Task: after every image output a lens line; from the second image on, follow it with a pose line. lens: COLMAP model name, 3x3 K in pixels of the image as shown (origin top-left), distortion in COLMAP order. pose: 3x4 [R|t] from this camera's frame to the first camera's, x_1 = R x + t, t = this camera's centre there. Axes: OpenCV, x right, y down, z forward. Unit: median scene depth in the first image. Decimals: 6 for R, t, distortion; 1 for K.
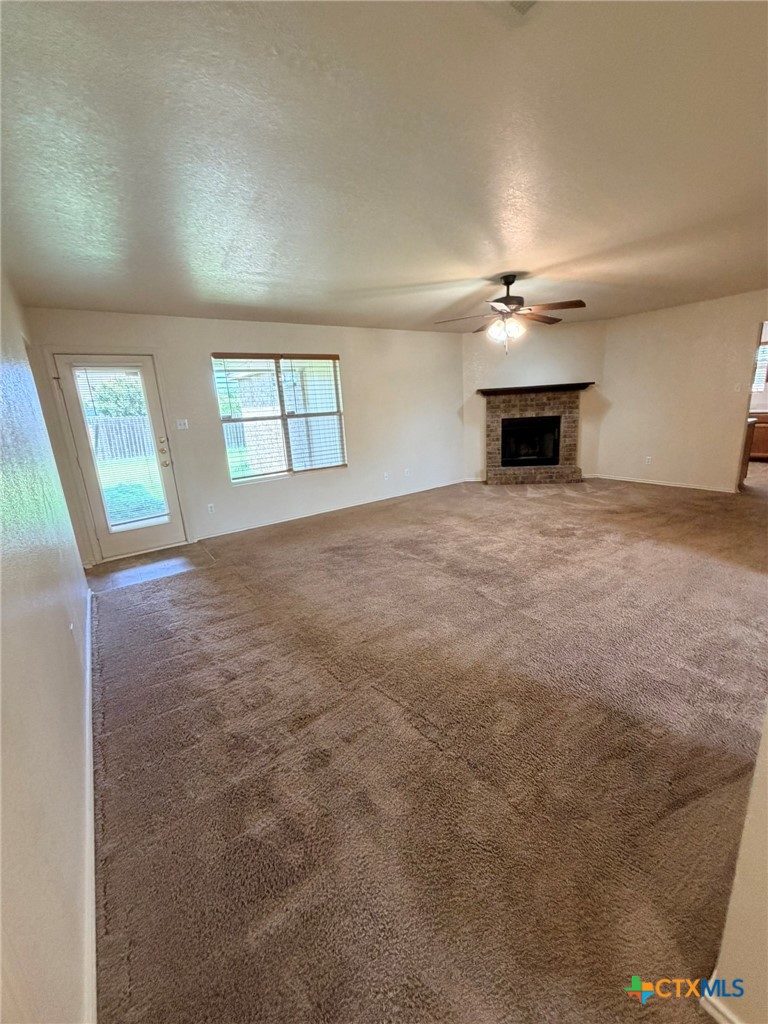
lens RADIAL K [[407.1, 0, 385.0], [0, 407.1, 506.8], [0, 0, 1]] dist [0.000454, 0.000112]
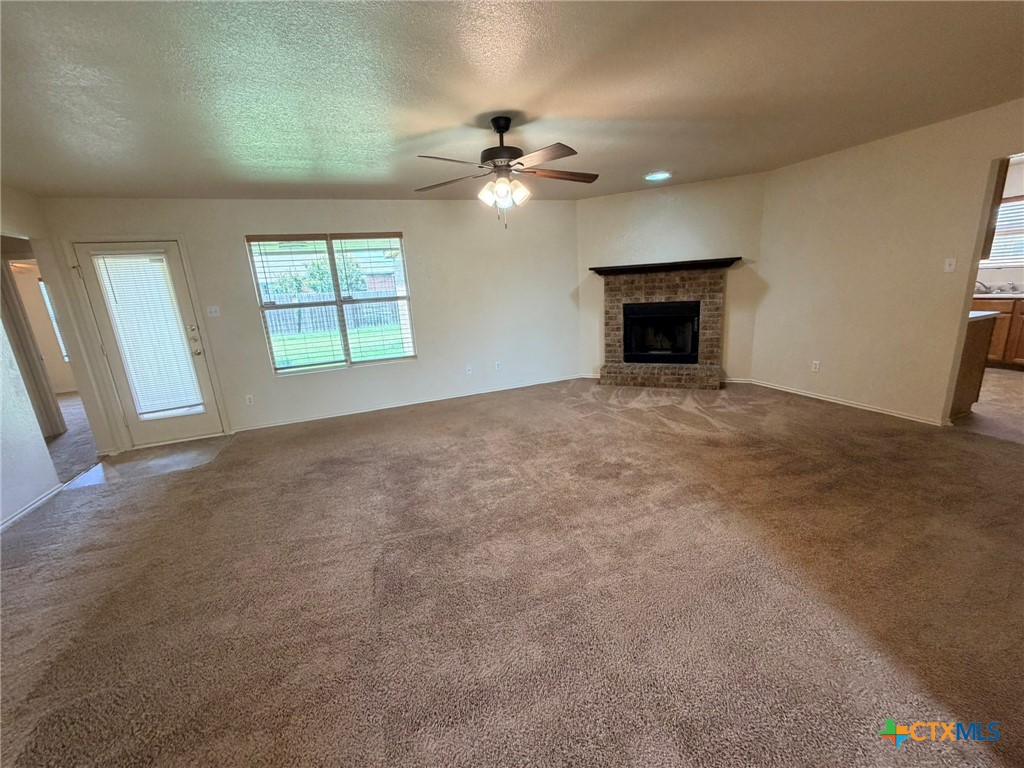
lens RADIAL K [[407.1, 0, 512.0], [0, 407.1, 384.0], [0, 0, 1]] dist [0.000454, 0.000112]
pose [[0.968180, 0.059079, -0.243182, 0.305314], [-0.056222, 0.998244, 0.018678, -0.065647], [0.243858, -0.004411, 0.969801, 0.176564]]
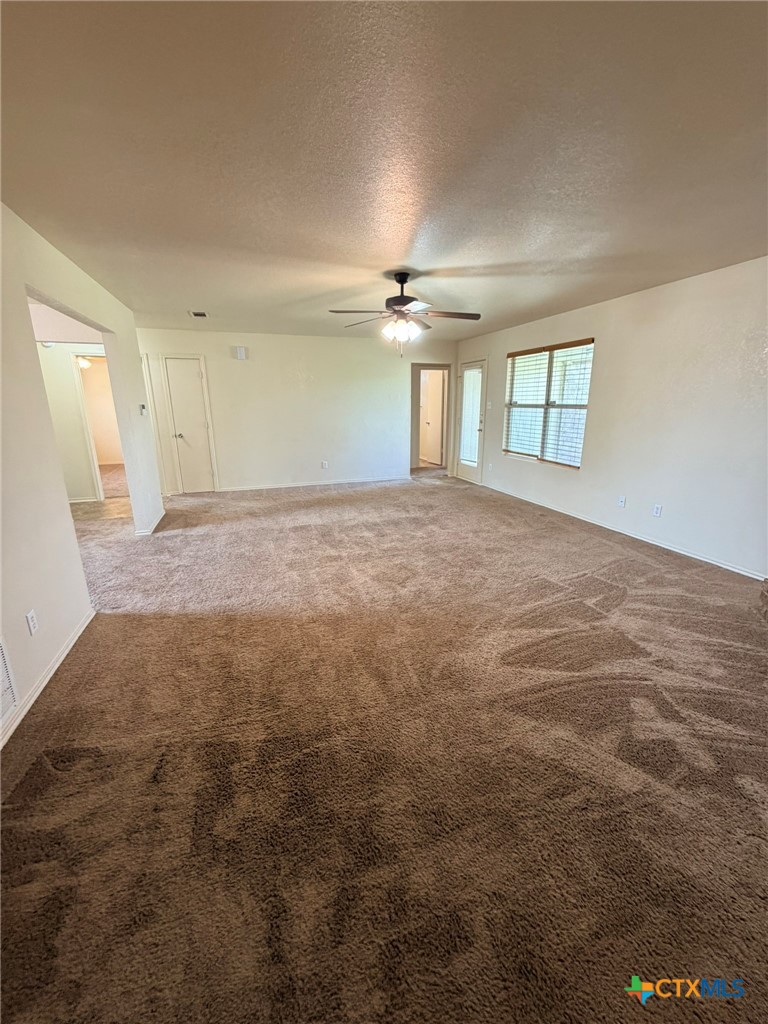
lens RADIAL K [[409.1, 0, 383.3], [0, 409.1, 507.1], [0, 0, 1]] dist [-0.000392, 0.000183]
pose [[-0.283937, 0.301683, -0.910147, 0.778710], [-0.209684, 0.906702, 0.365956, -0.240809], [0.935635, 0.294752, -0.194188, 0.756526]]
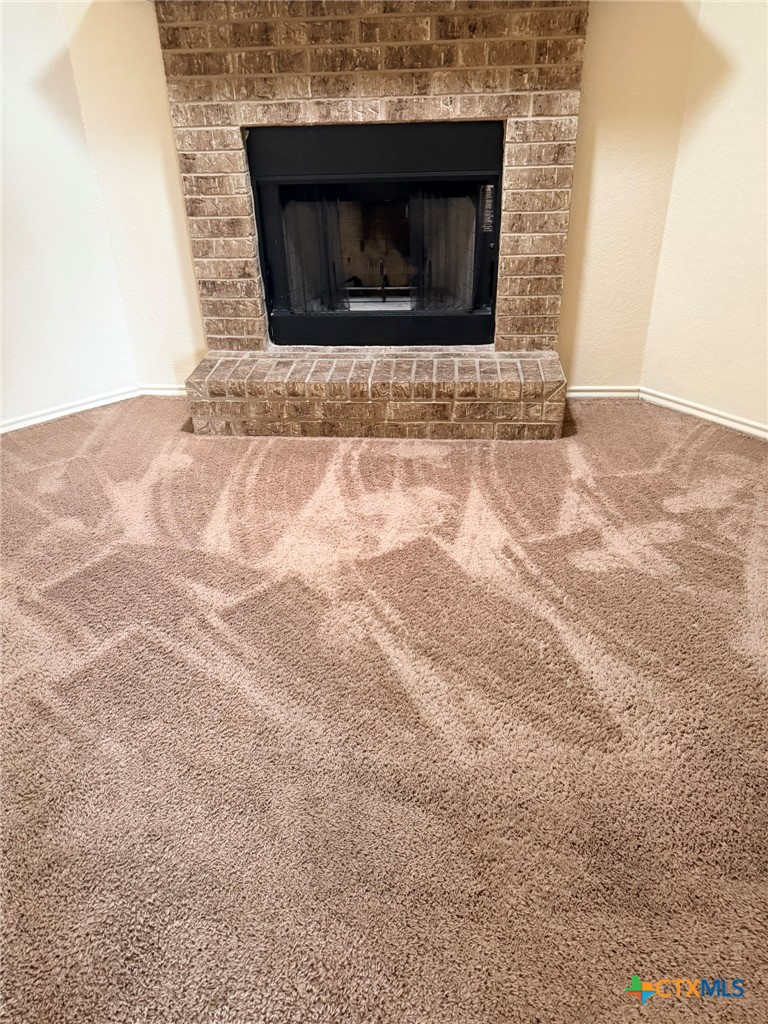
lens RADIAL K [[714.6, 0, 382.2], [0, 714.6, 506.5], [0, 0, 1]] dist [0.056950, -0.072162]
pose [[0.996316, -0.013685, 0.084664, 0.357174], [-0.011945, 0.955423, 0.294998, -0.151087], [-0.084927, -0.294922, 0.951740, 0.623937]]
